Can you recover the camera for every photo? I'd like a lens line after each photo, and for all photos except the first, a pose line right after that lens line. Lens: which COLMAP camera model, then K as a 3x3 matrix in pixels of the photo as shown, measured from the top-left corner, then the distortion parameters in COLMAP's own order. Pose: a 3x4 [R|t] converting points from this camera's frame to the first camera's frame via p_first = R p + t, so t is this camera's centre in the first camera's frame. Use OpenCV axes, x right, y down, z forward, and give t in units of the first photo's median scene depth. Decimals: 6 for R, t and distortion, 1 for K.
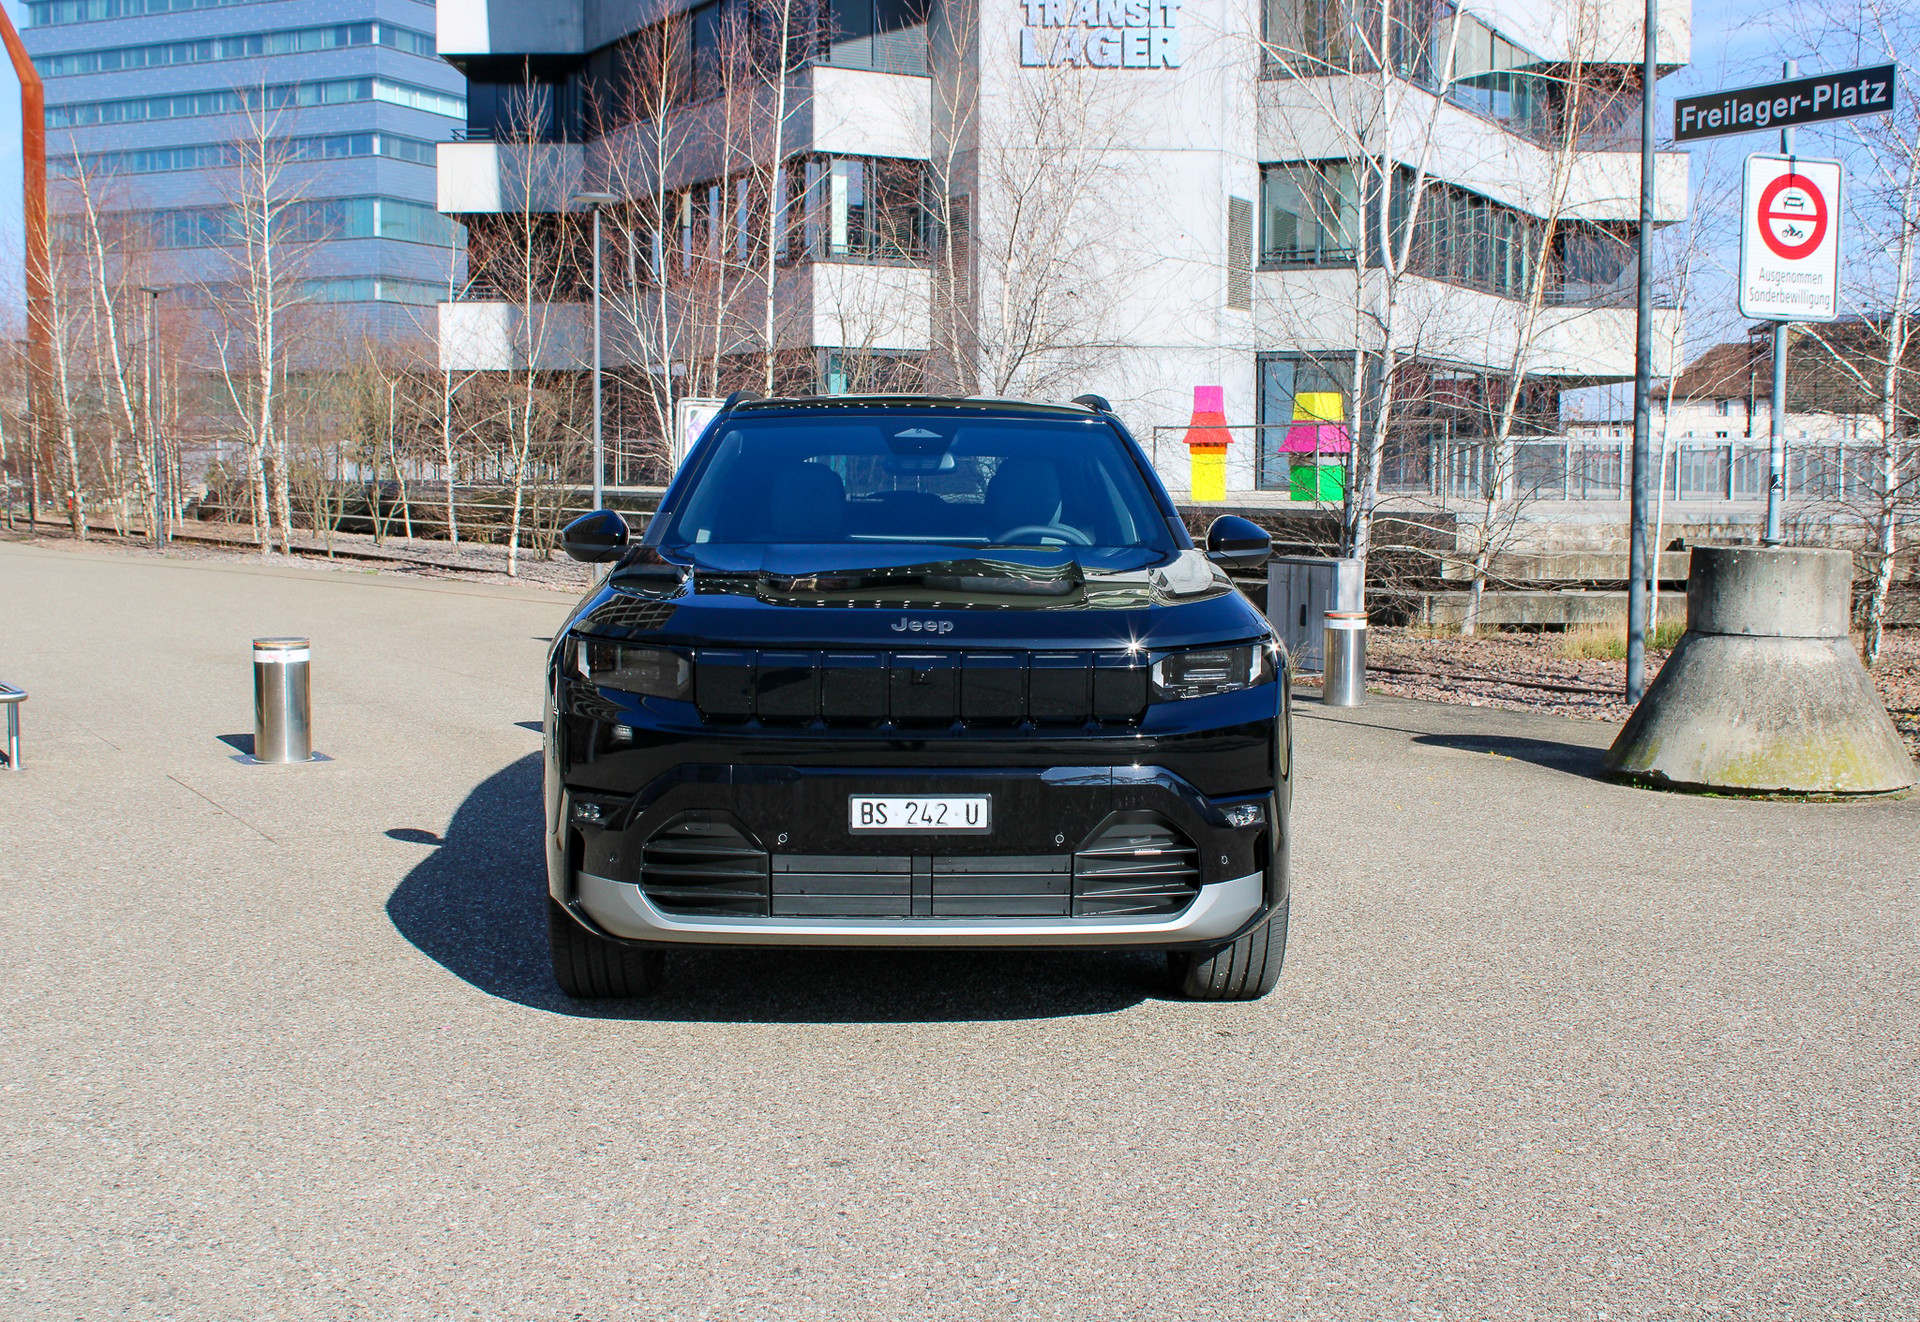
lens RADIAL K [[2198.9, 0, 1015.9], [0, 2198.9, 660.4], [0, 0, 1]] dist [-0.117661, 0.167787]
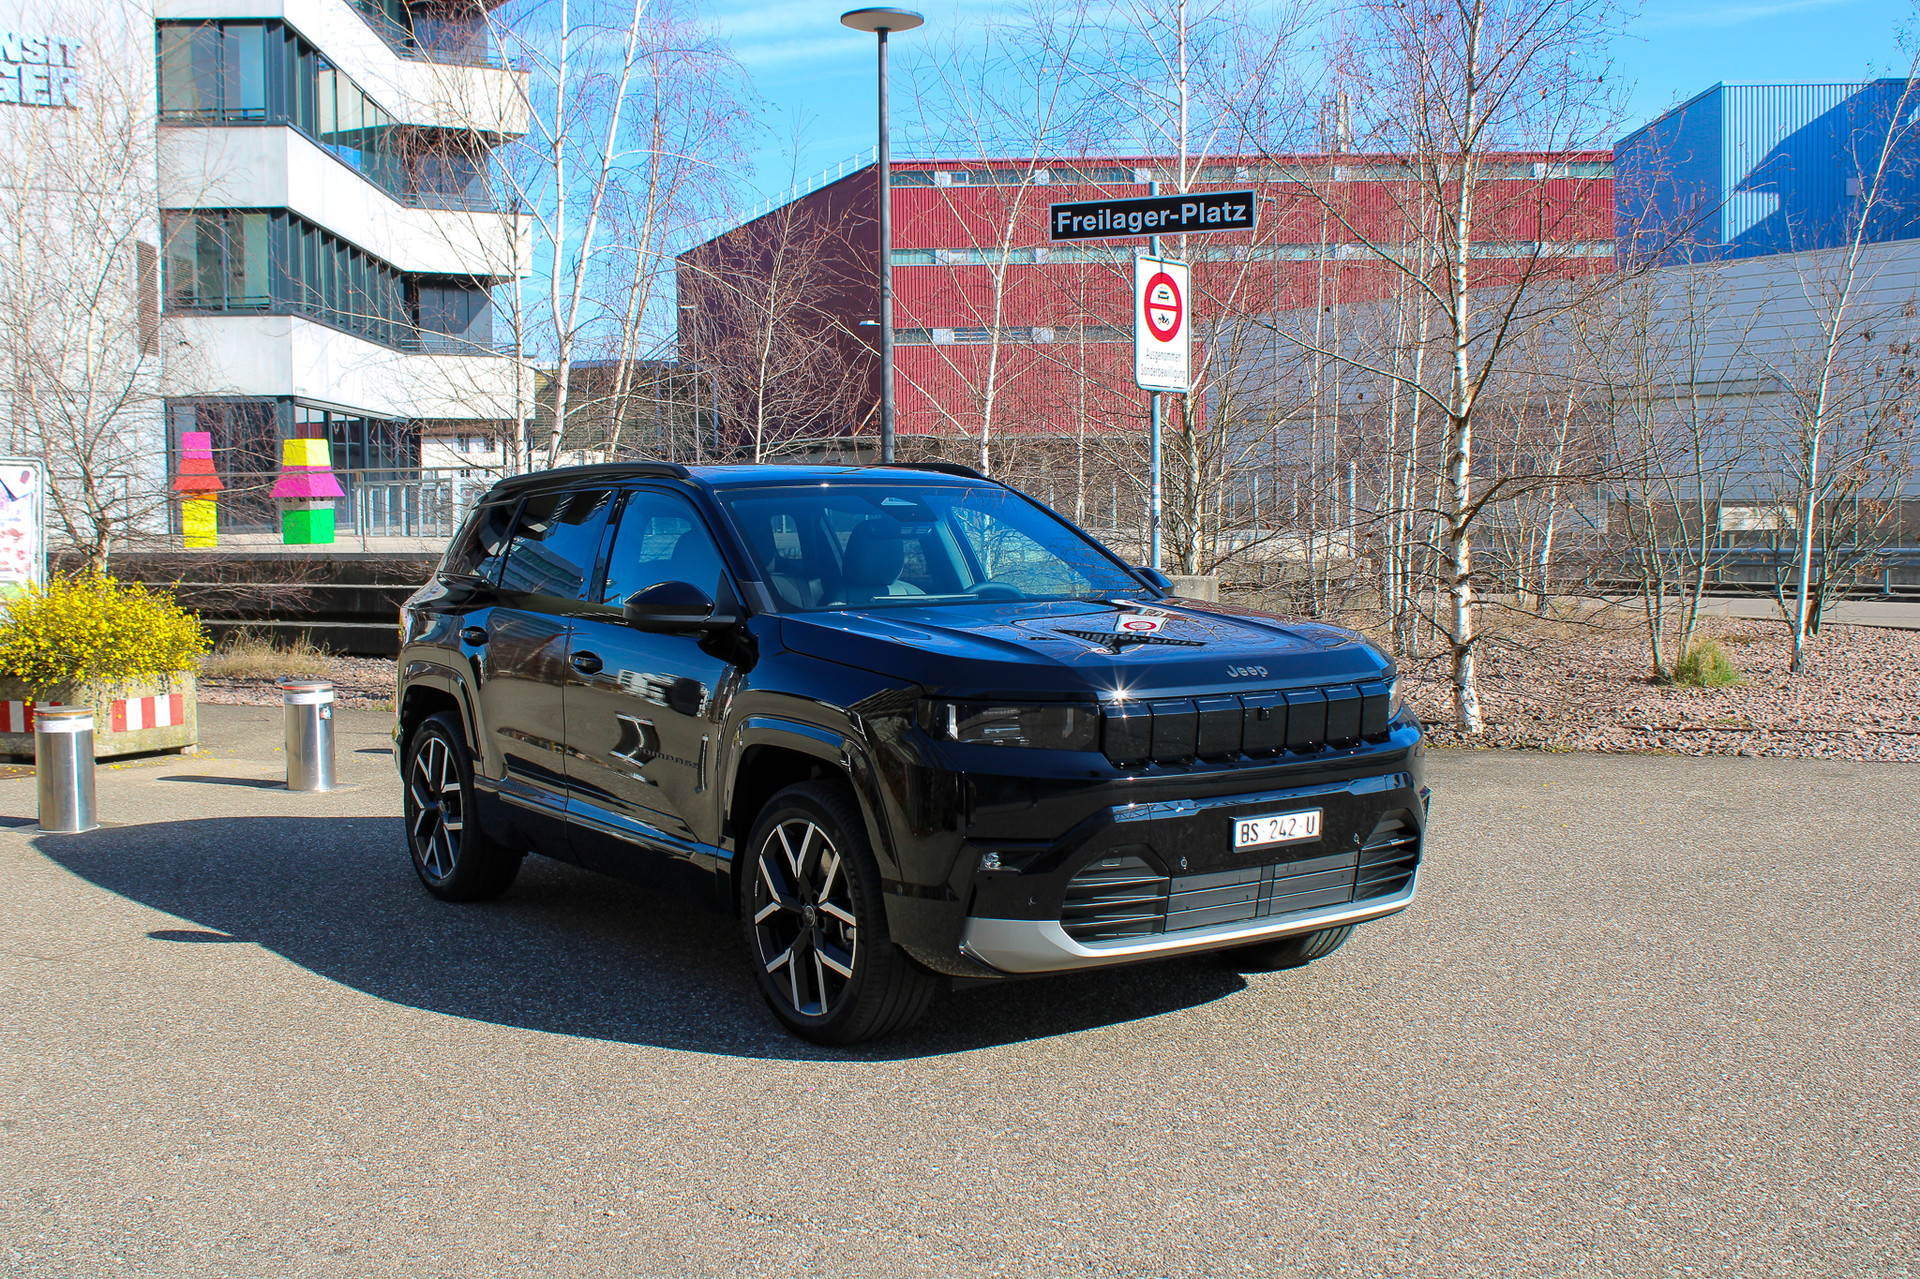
lens RADIAL K [[2071.2, 0, 967.0], [0, 2071.2, 635.8], [0, 0, 1]] dist [-0.108239, 0.145994]
pose [[0.848718, -0.049345, 0.526538, -0.364395], [0.061241, 0.998110, -0.005176, -0.018513], [-0.525288, 0.036639, 0.850136, 0.064734]]
